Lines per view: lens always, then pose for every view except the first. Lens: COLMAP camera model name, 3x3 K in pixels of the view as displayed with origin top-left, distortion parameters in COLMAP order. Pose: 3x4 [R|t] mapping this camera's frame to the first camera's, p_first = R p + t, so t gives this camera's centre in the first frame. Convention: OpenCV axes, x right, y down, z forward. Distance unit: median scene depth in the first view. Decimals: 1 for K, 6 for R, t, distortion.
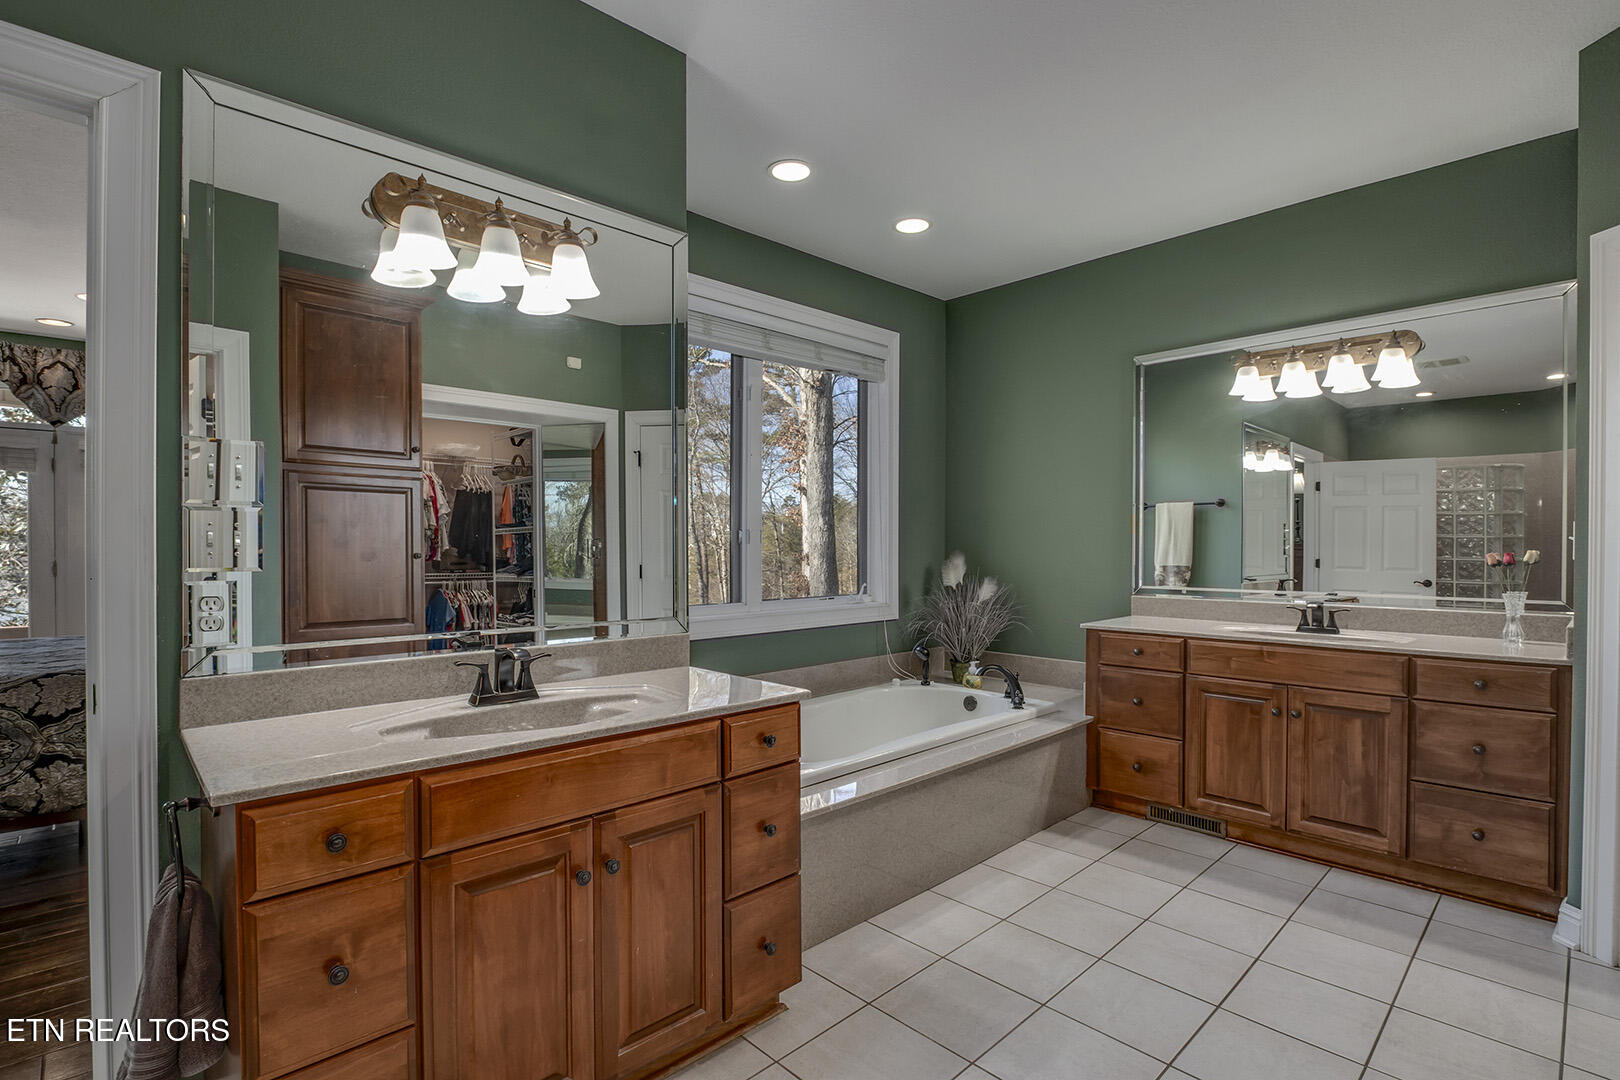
lens RADIAL K [[761.4, 0, 810.0], [0, 761.4, 544.4], [0, 0, 1]] dist [-0.016303, 0.001029]
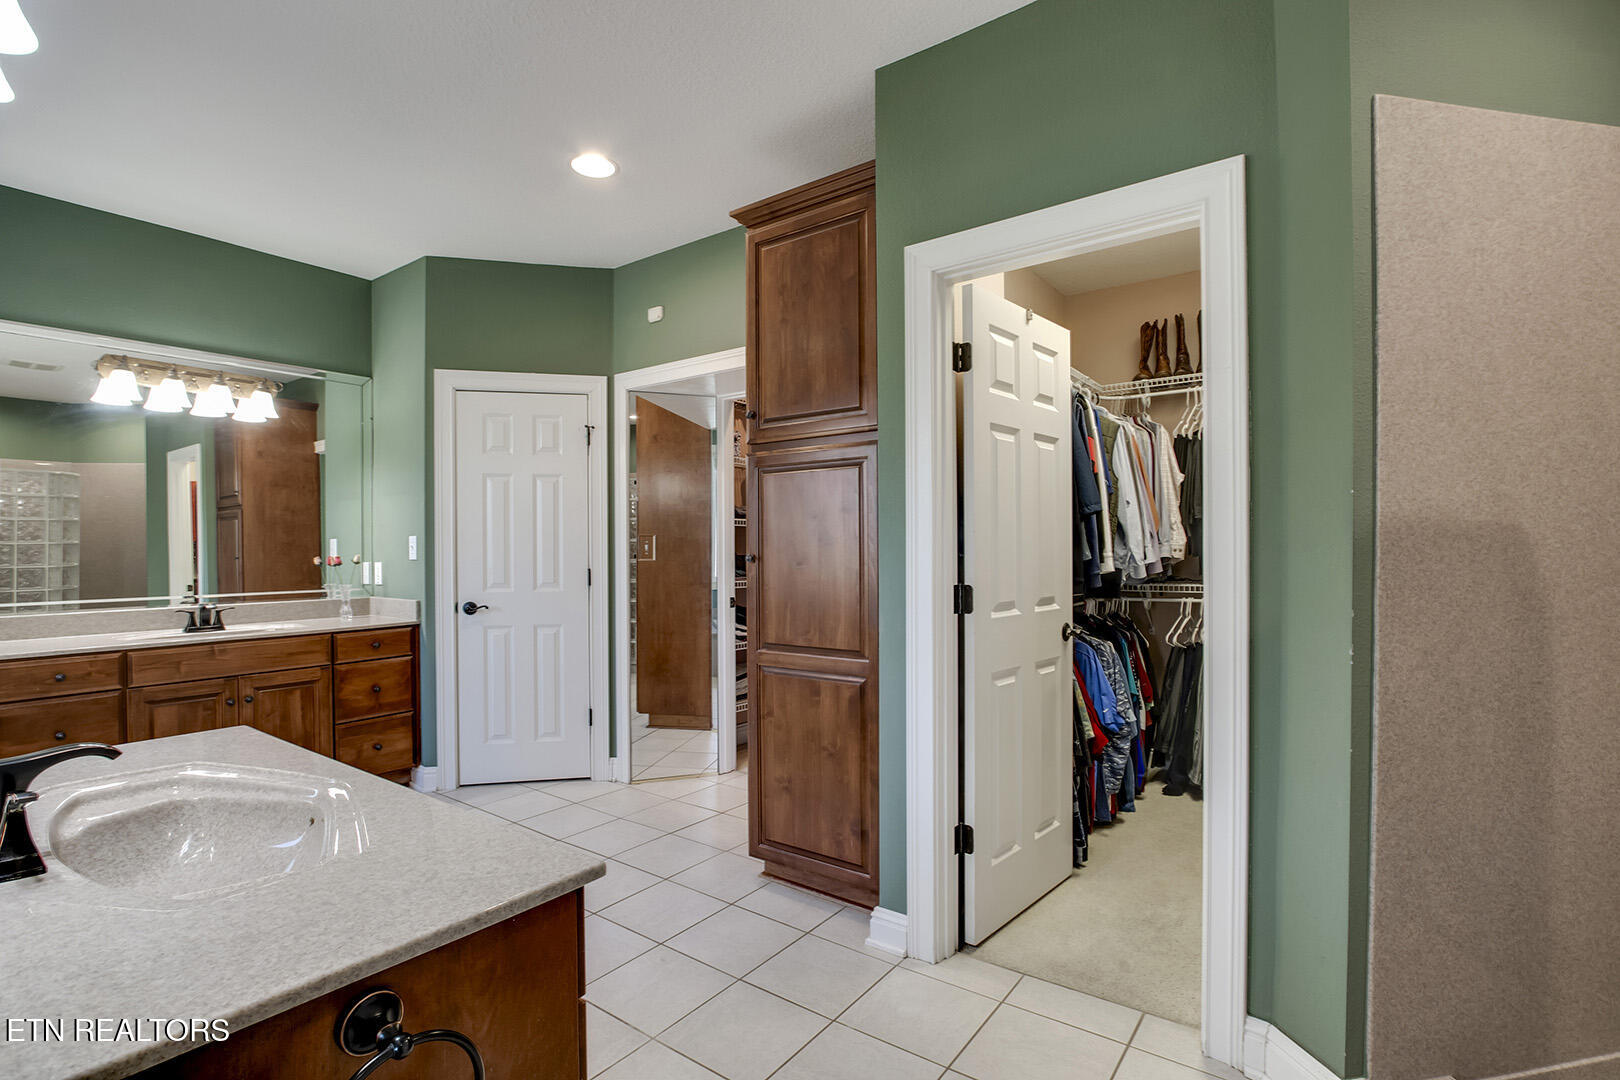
lens RADIAL K [[761.4, 0, 815.2], [0, 761.4, 545.1], [0, 0, 1]] dist [-0.016303, 0.001029]
pose [[-0.157523, 0.001453, 0.987514, -0.653666], [0.004171, 0.999991, -0.000806, -0.005437], [-0.987507, 0.003992, -0.157527, 0.345070]]
